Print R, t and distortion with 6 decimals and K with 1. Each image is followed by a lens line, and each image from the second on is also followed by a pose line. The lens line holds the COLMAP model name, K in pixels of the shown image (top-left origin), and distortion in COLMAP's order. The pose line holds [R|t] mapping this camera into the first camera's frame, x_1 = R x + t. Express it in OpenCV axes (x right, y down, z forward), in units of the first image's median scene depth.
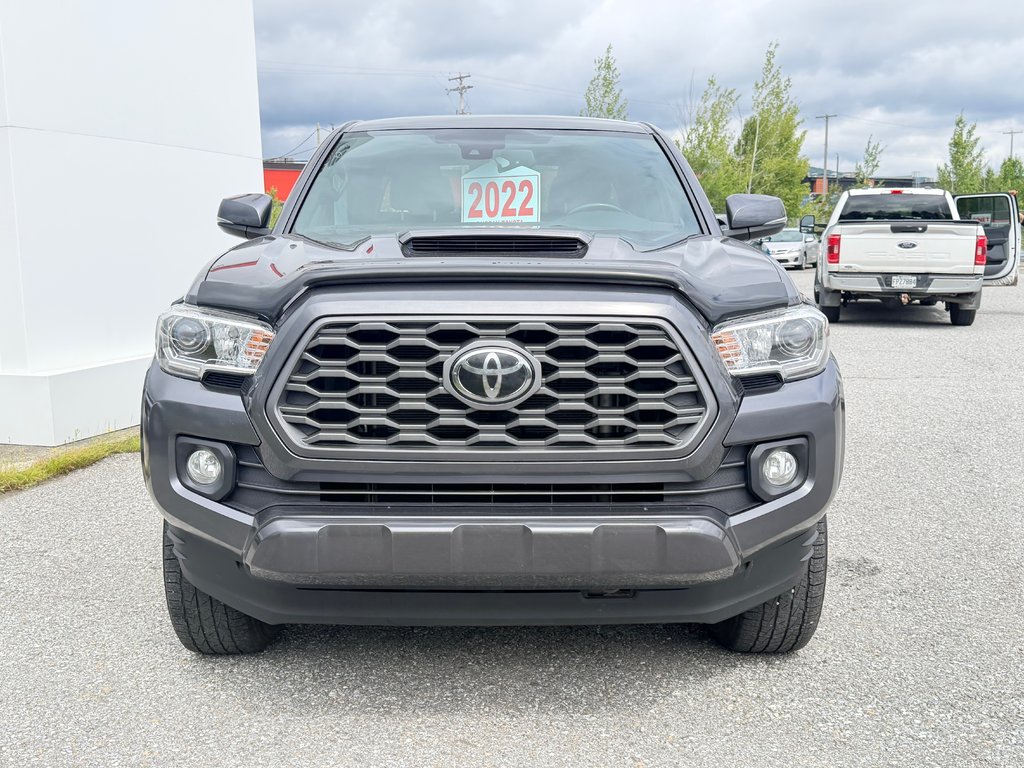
lens RADIAL K [[1058.5, 0, 512.0], [0, 1058.5, 384.0], [0, 0, 1]] dist [0.209376, -0.376052]
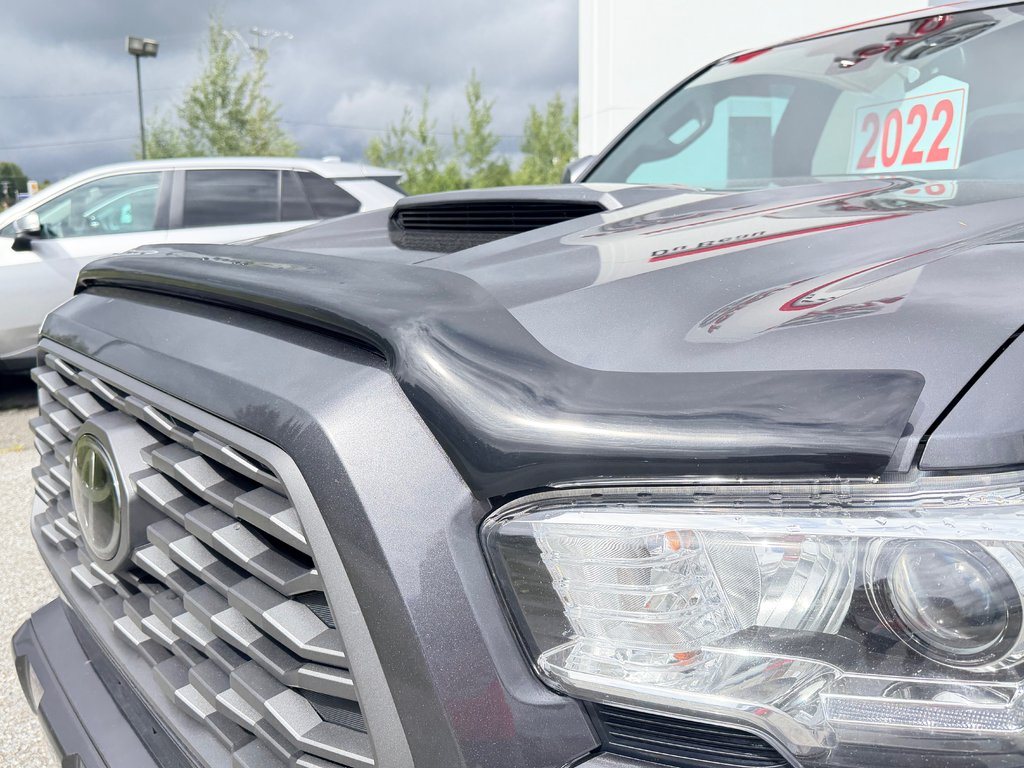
lens RADIAL K [[828.0, 0, 512.2], [0, 828.0, 368.8], [0, 0, 1]] dist [0.040187, -0.057412]
pose [[0.649011, 0.136152, -0.748497, 0.366532], [-0.093010, 0.990675, 0.099557, -0.117643], [0.755072, 0.005004, 0.655623, 0.885409]]
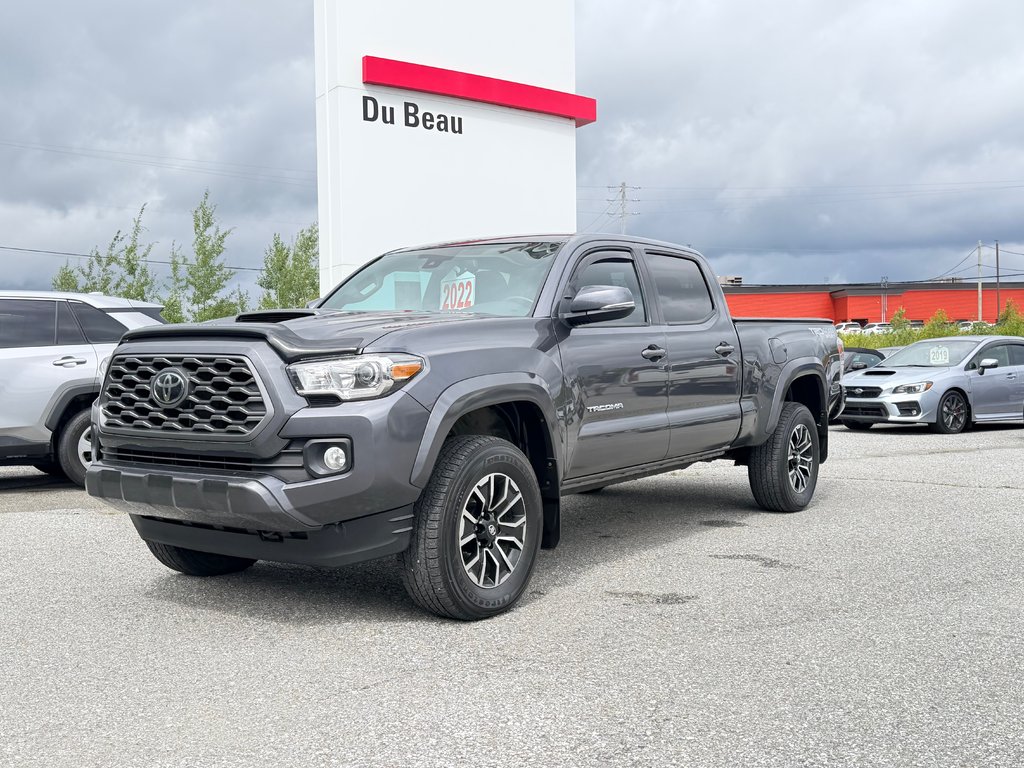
lens RADIAL K [[1058.5, 0, 512.0], [0, 1058.5, 384.0], [0, 0, 1]] dist [0.209376, -0.376052]
pose [[0.812979, 0.012791, -0.582152, 1.433086], [-0.079320, 0.992872, -0.088955, 0.095782], [0.576865, 0.118495, 0.808199, -0.093389]]
